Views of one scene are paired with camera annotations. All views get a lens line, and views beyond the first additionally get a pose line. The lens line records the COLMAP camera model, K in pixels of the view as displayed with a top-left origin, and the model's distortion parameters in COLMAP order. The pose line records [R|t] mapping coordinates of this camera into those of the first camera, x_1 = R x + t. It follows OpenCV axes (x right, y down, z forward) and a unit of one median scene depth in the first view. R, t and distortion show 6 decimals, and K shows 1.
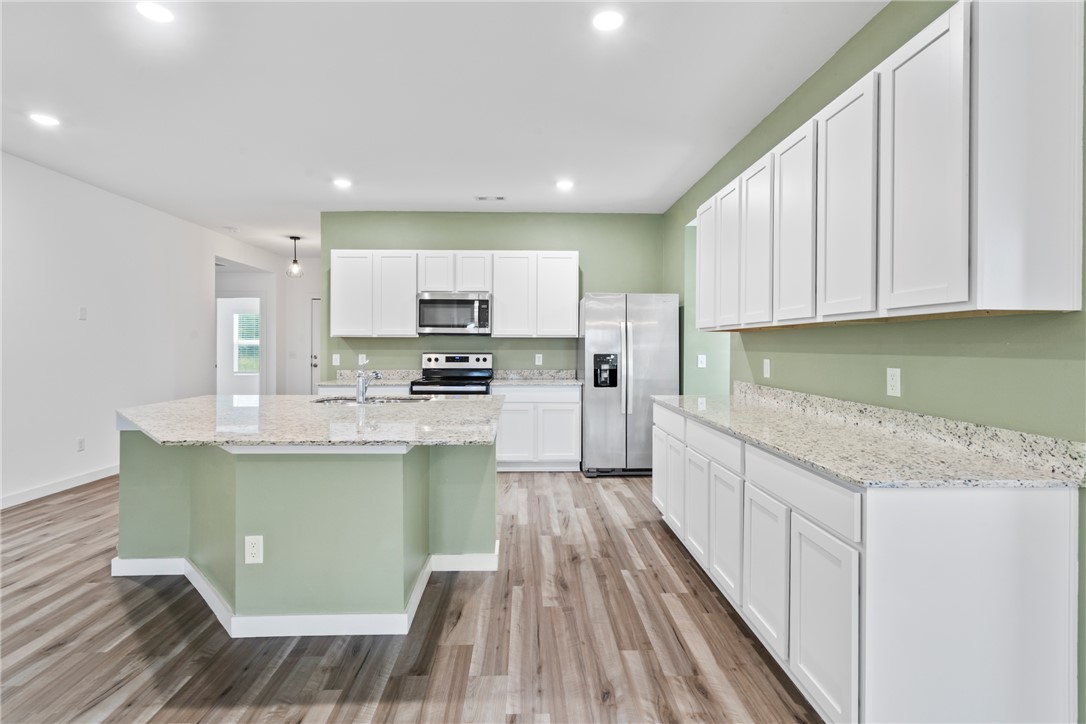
lens RADIAL K [[504.6, 0, 538.4], [0, 504.6, 346.4], [0, 0, 1]] dist [-0.008957, 0.003146]
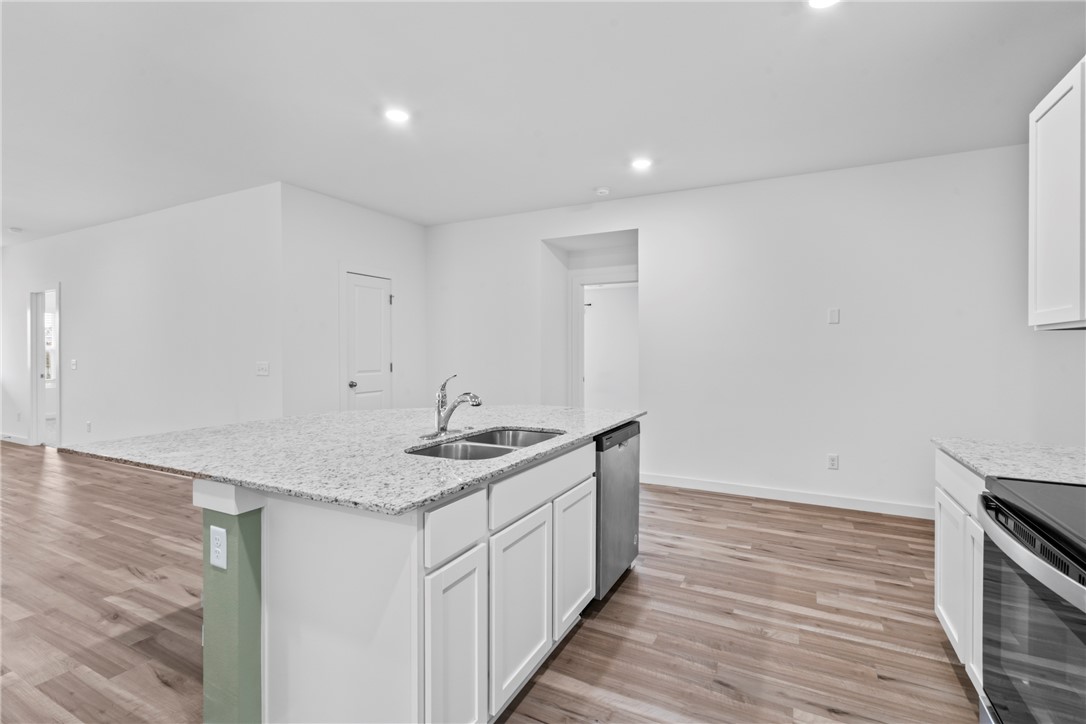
lens RADIAL K [[504.6, 0, 544.1], [0, 504.6, 352.7], [0, 0, 1]] dist [-0.008957, 0.003146]
pose [[-0.481658, 0.003204, -0.876354, 0.126580], [0.000119, 0.999994, 0.003591, -0.002877], [0.876360, 0.001625, -0.481655, 0.937783]]
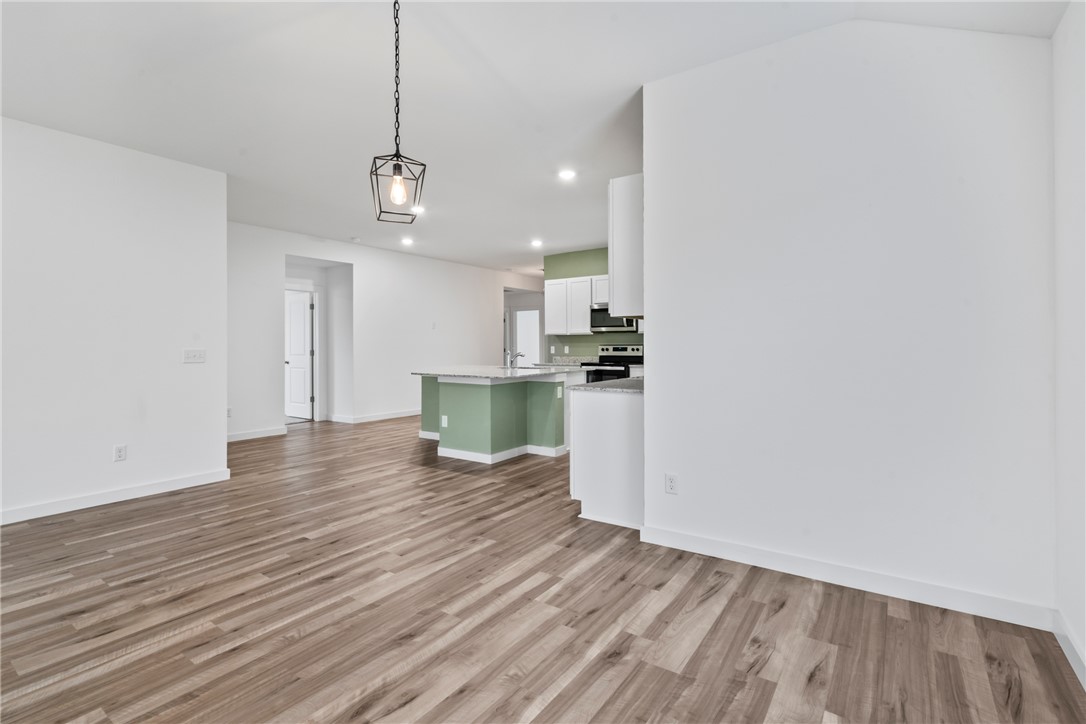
lens RADIAL K [[504.6, 0, 548.5], [0, 504.6, 357.2], [0, 0, 1]] dist [-0.008957, 0.003146]
pose [[0.806588, 0.008447, -0.591054, 0.597247], [0.006671, 0.999704, 0.023390, 0.015002], [0.591077, -0.022809, 0.806293, -0.316375]]
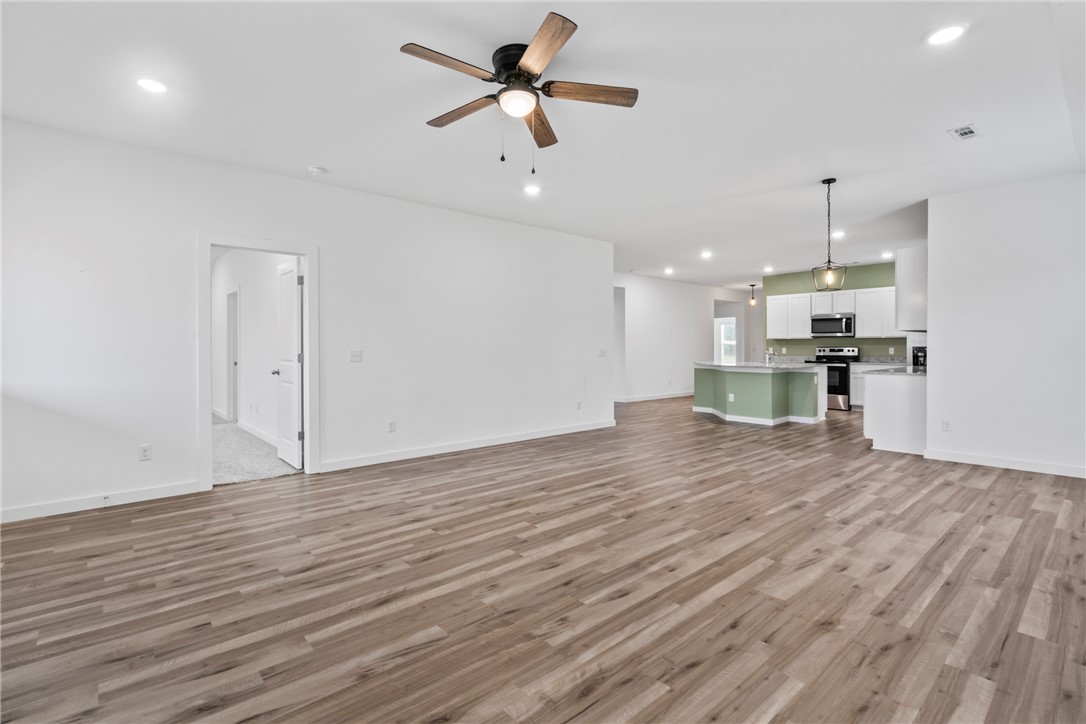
lens RADIAL K [[504.6, 0, 543.0], [0, 504.6, 354.9], [0, 0, 1]] dist [-0.008957, 0.003146]
pose [[0.640777, 0.010110, -0.767661, 0.629213], [0.001534, 0.999894, 0.014449, 0.015983], [0.767726, -0.010436, 0.640694, -1.101810]]
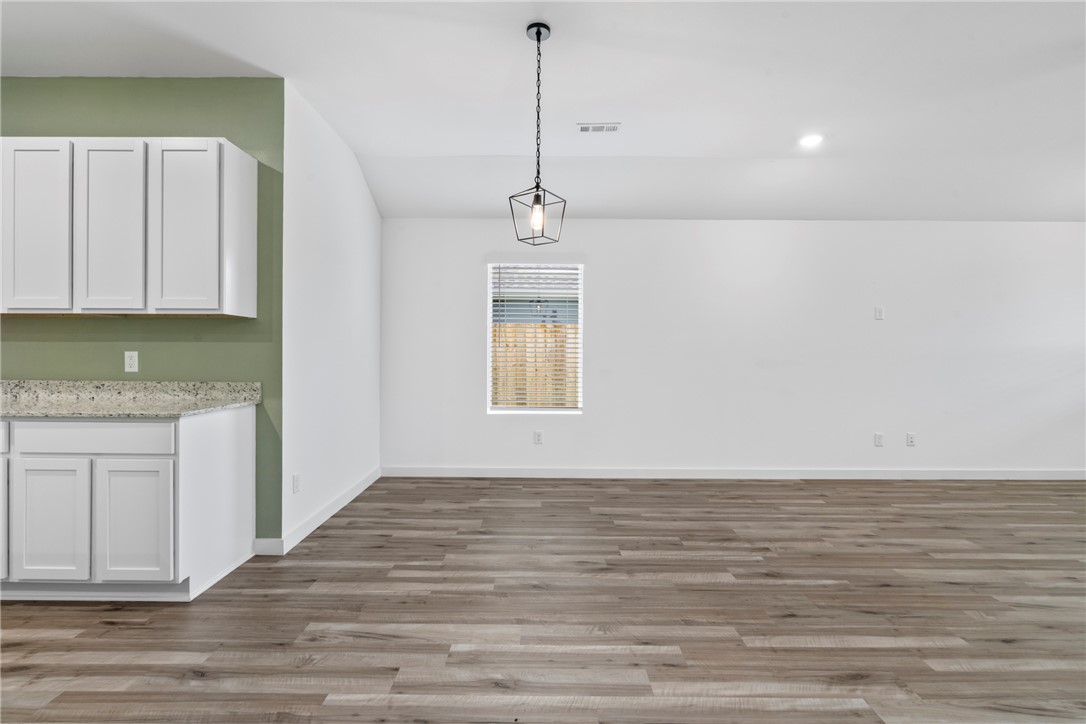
lens RADIAL K [[504.6, 0, 543.6], [0, 504.6, 354.1], [0, 0, 1]] dist [-0.008957, 0.003146]
pose [[0.028134, -0.004592, 0.999594, -0.274754], [-0.004544, 0.999979, 0.004721, 0.017463], [-0.999594, -0.004675, 0.028112, -0.067034]]
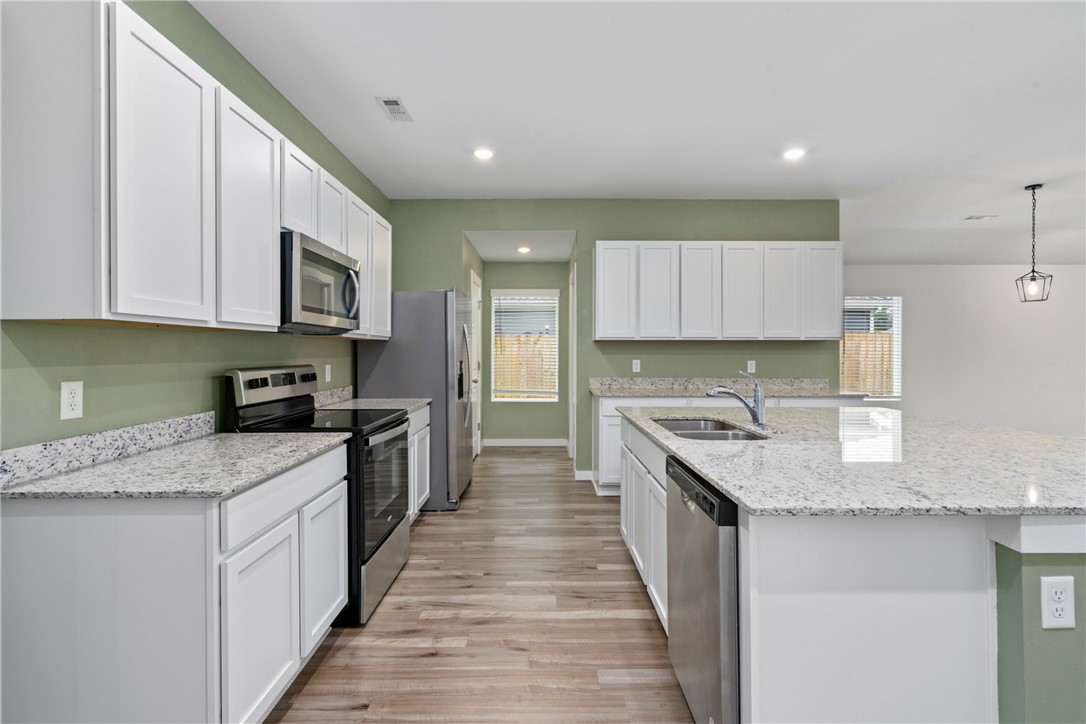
lens RADIAL K [[504.6, 0, 540.9], [0, 504.6, 355.8], [0, 0, 1]] dist [-0.008957, 0.003146]
pose [[0.033468, -0.013066, 0.999354, -0.729806], [-0.000492, 0.999914, 0.013090, -0.004011], [-0.999440, -0.000930, 0.033459, 0.838715]]
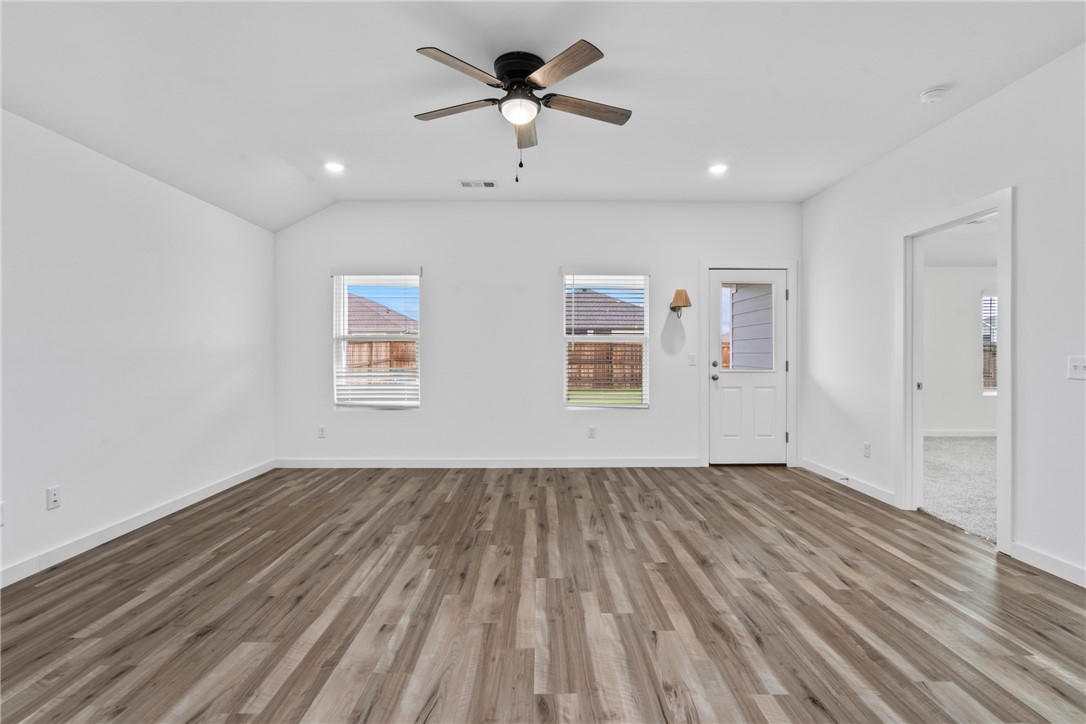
lens RADIAL K [[504.6, 0, 539.2], [0, 504.6, 354.8], [0, 0, 1]] dist [-0.008957, 0.003146]
pose [[-0.999684, 0.000343, 0.025128, 0.141124], [0.000410, 0.999996, 0.002651, 0.016966], [-0.025127, 0.002661, -0.999681, -0.185249]]
